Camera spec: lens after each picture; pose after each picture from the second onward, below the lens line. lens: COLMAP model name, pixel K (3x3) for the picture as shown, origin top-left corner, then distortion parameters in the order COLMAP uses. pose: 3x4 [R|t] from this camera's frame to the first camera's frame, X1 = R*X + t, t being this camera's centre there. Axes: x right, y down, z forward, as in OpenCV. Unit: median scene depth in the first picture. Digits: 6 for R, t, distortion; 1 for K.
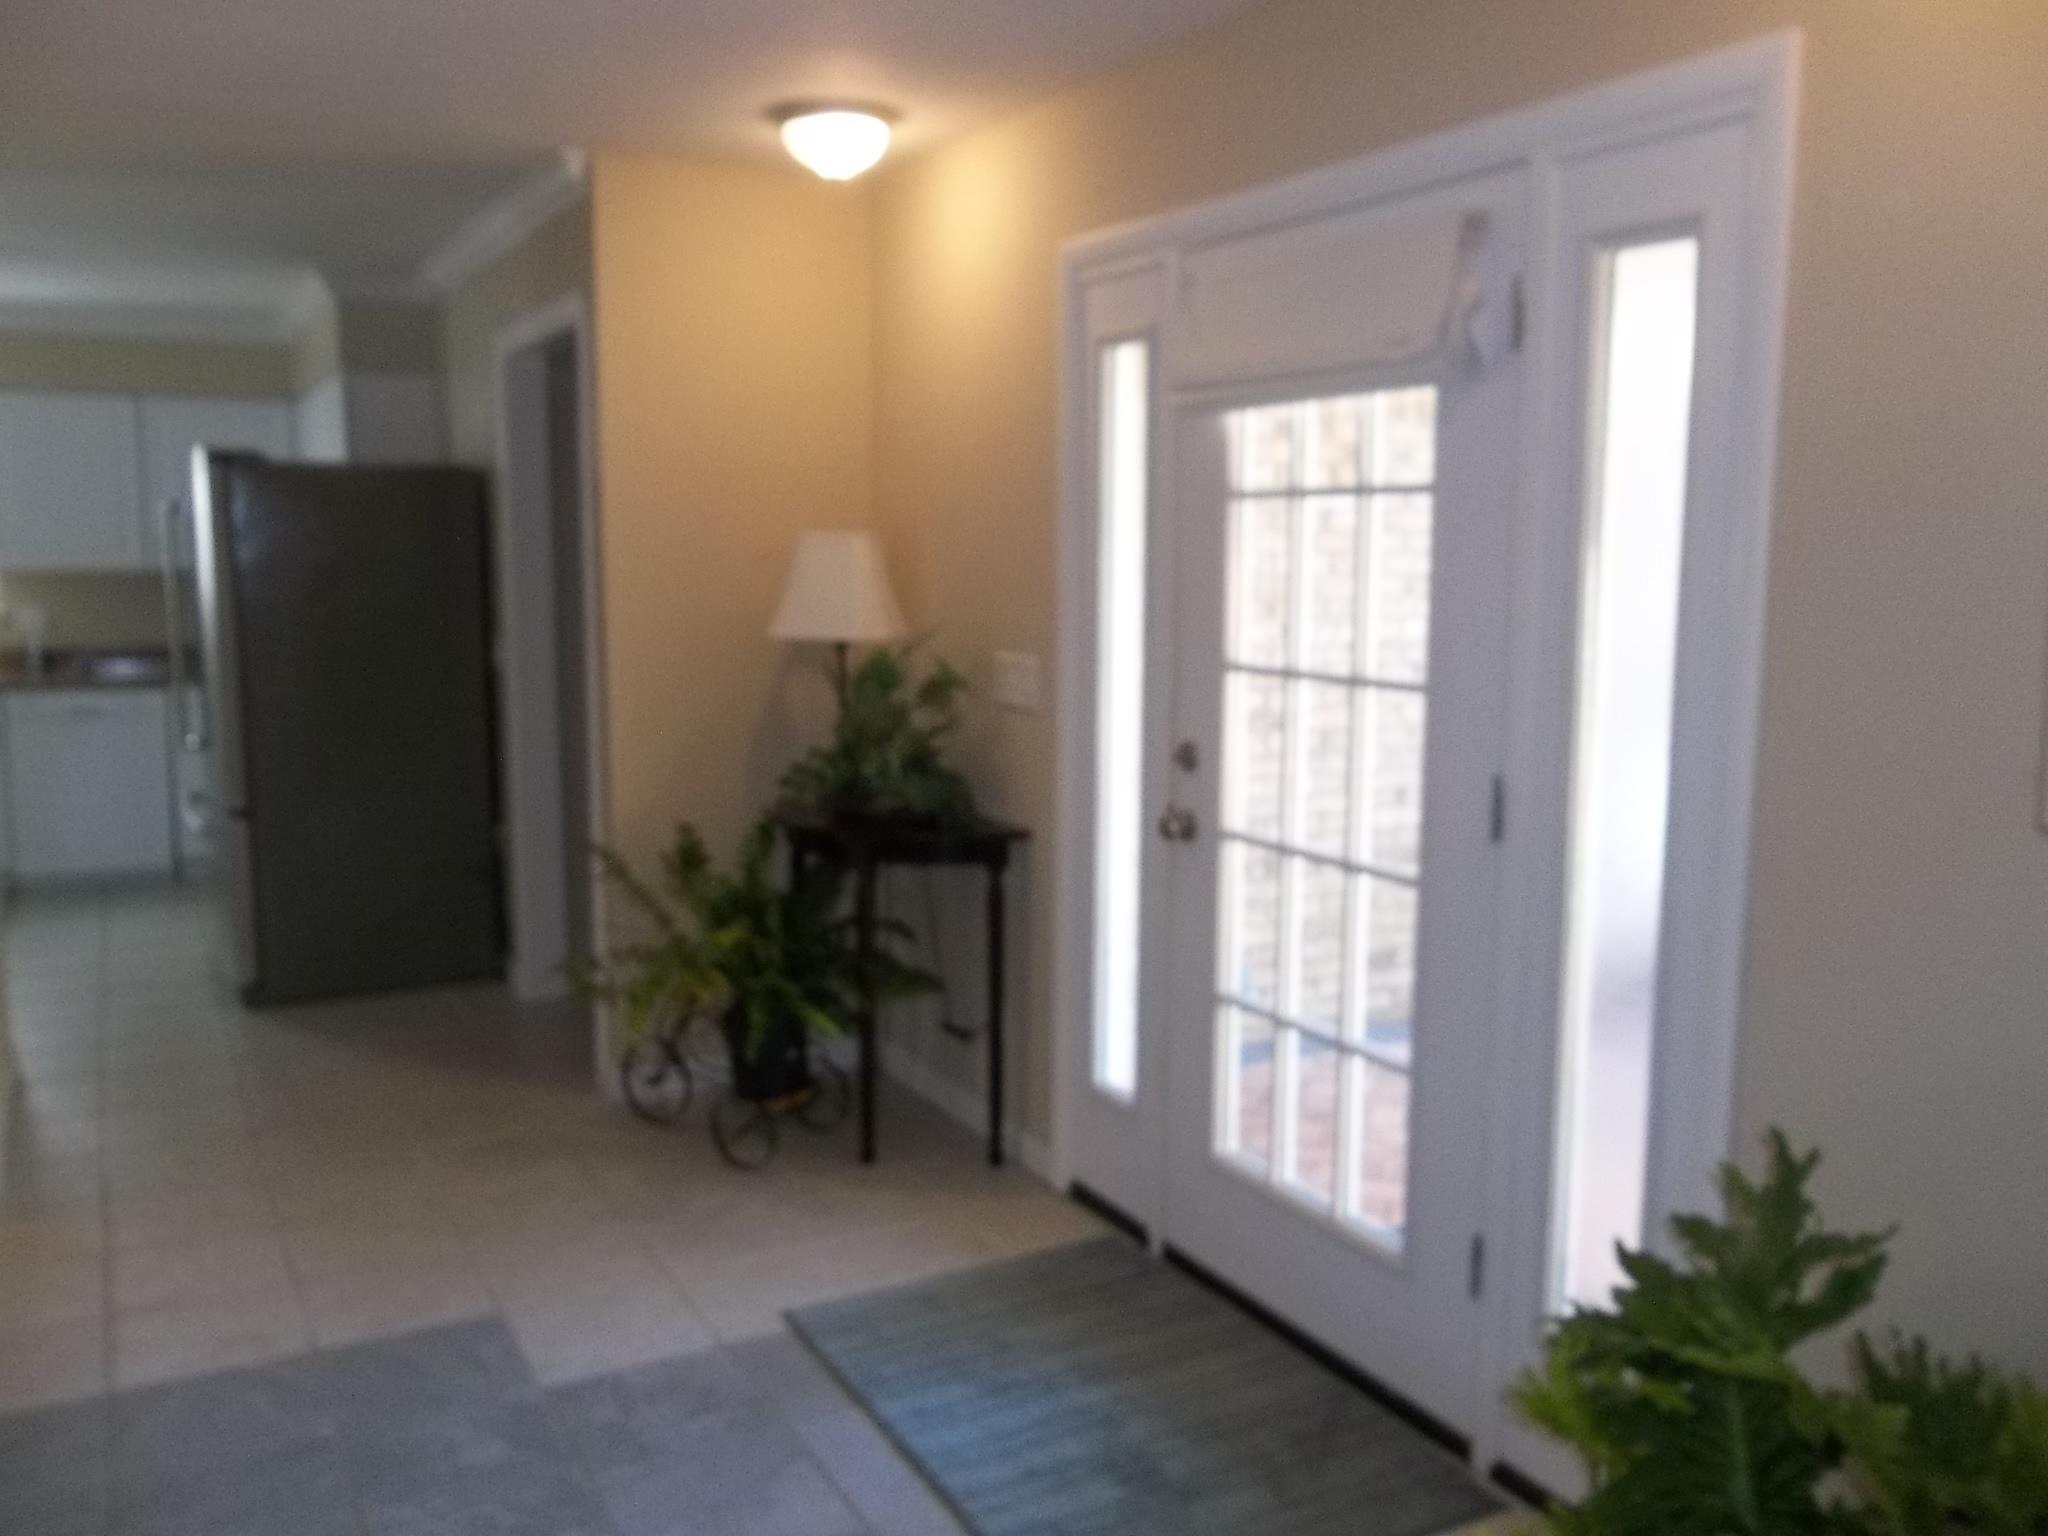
lens RADIAL K [[1637.6, 0, 1024.0], [0, 1637.6, 768.0], [0, 0, 1]] dist [-0.005628, -0.003126]
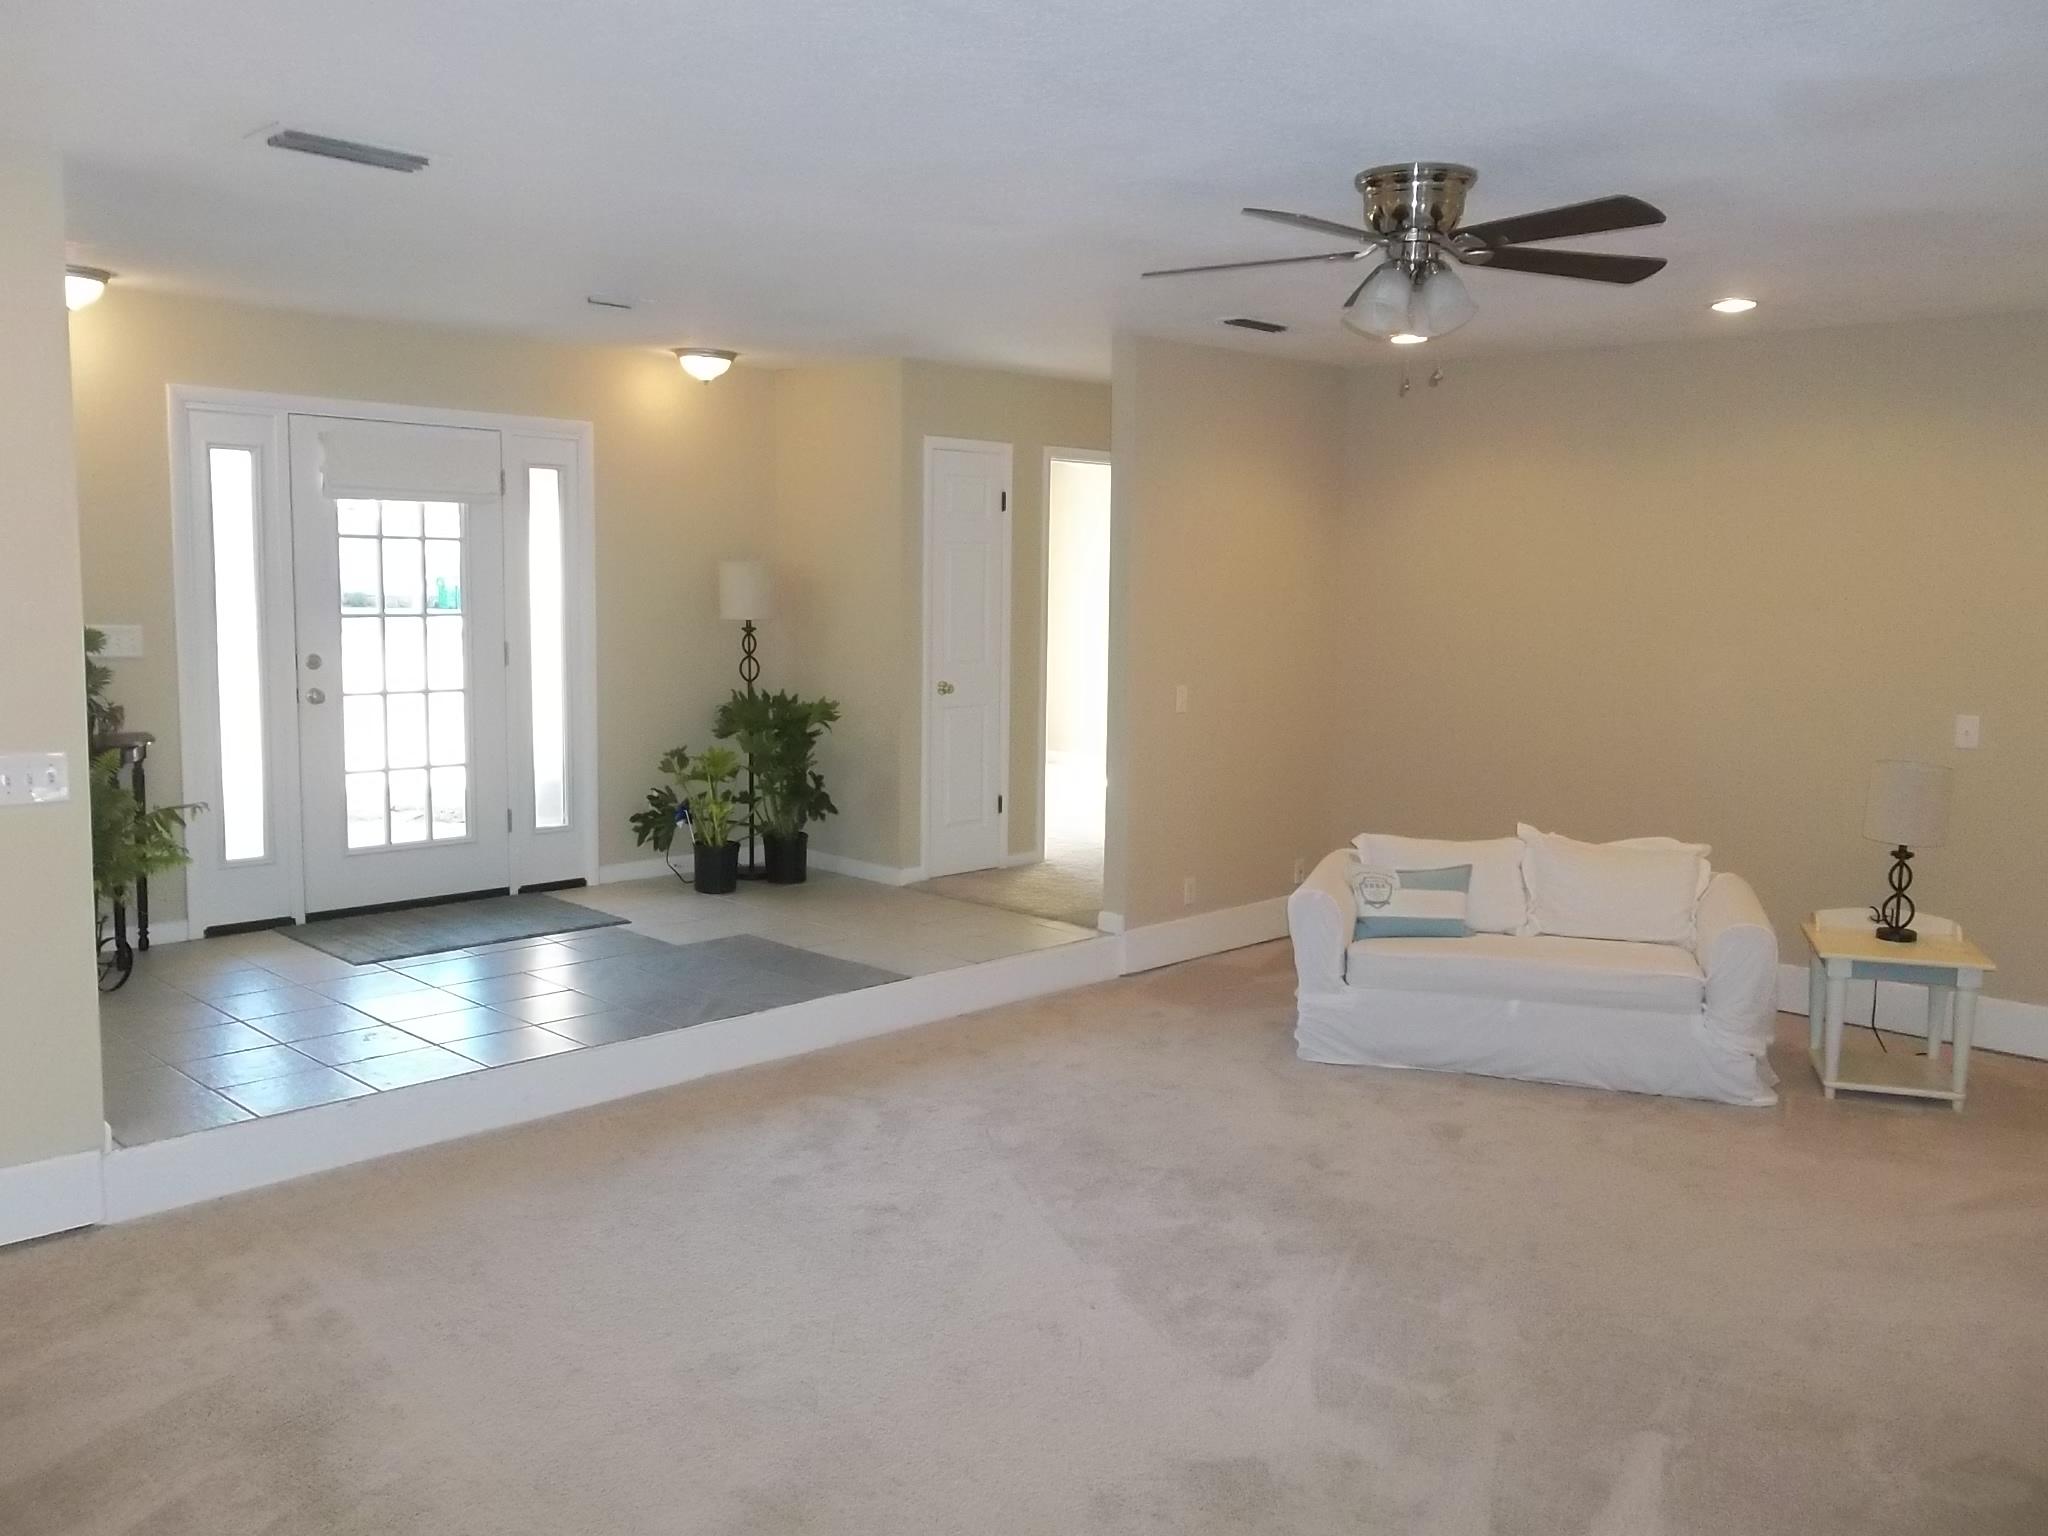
lens RADIAL K [[1683.9, 0, 1021.3], [0, 1683.9, 756.2], [0, 0, 1]] dist [0.008900, 0.000560]
pose [[-0.273899, -0.125718, 0.953506, -2.408283], [0.103421, 0.981821, 0.159159, -0.151698], [-0.956182, 0.142206, -0.255918, 0.795751]]
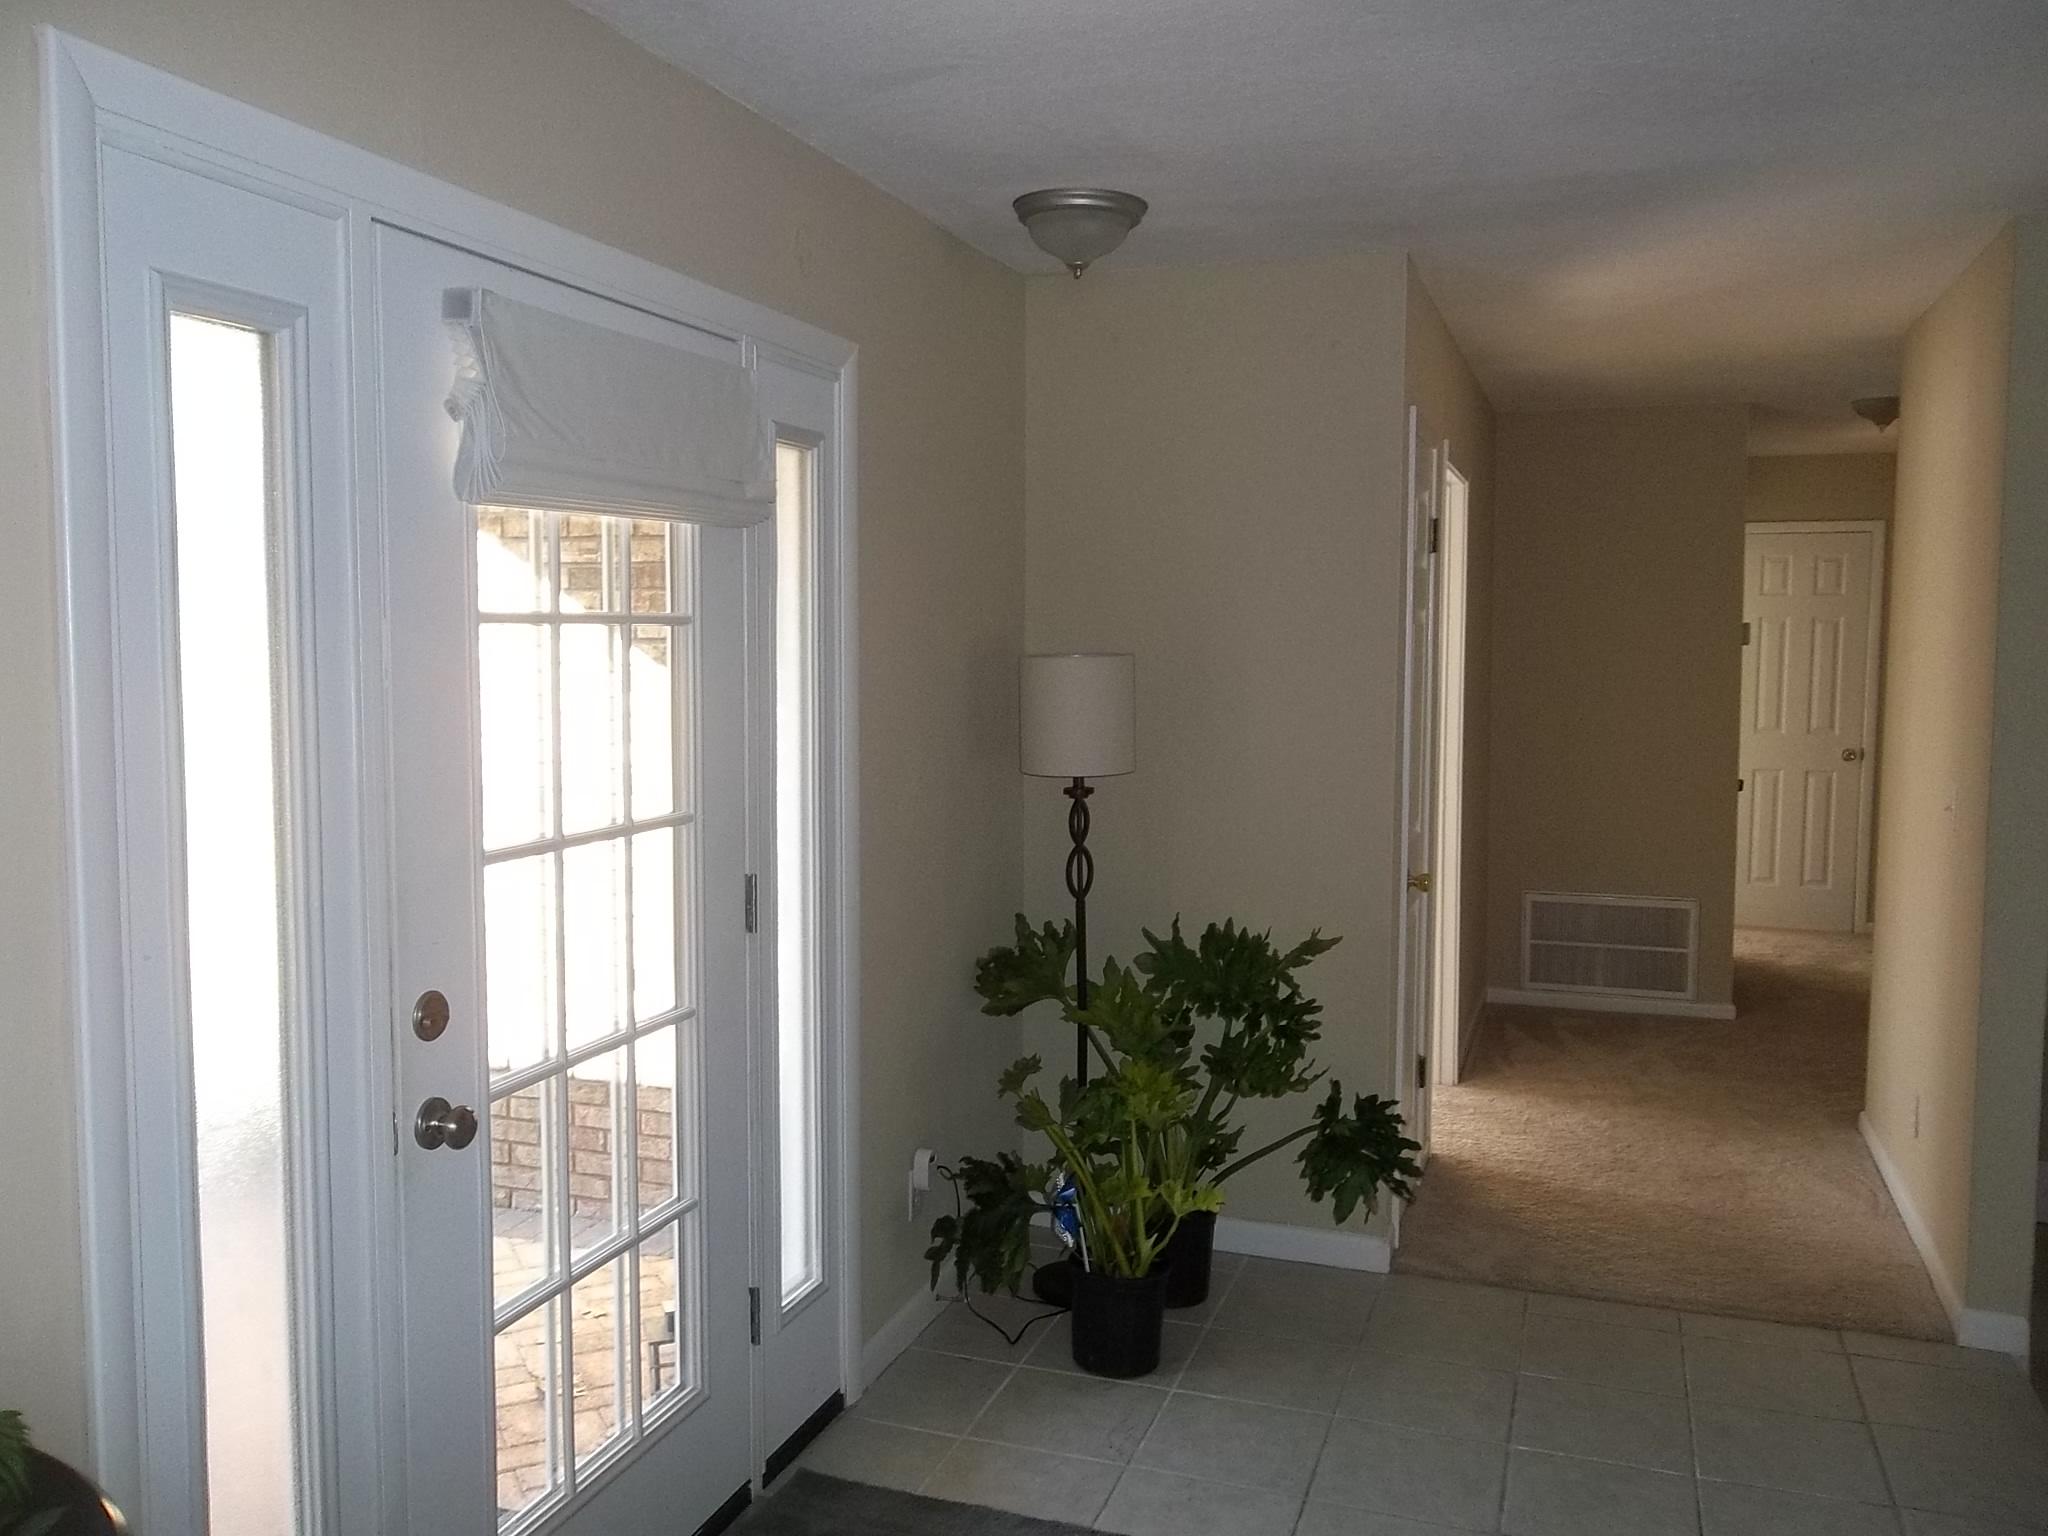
lens RADIAL K [[1683.9, 0, 1021.3], [0, 1683.9, 756.2], [0, 0, 1]] dist [0.008900, 0.000560]
pose [[-0.658717, -0.067215, 0.749382, -0.617505], [0.094556, 0.980709, 0.171080, -0.222219], [-0.746426, 0.183552, -0.639654, 1.370838]]
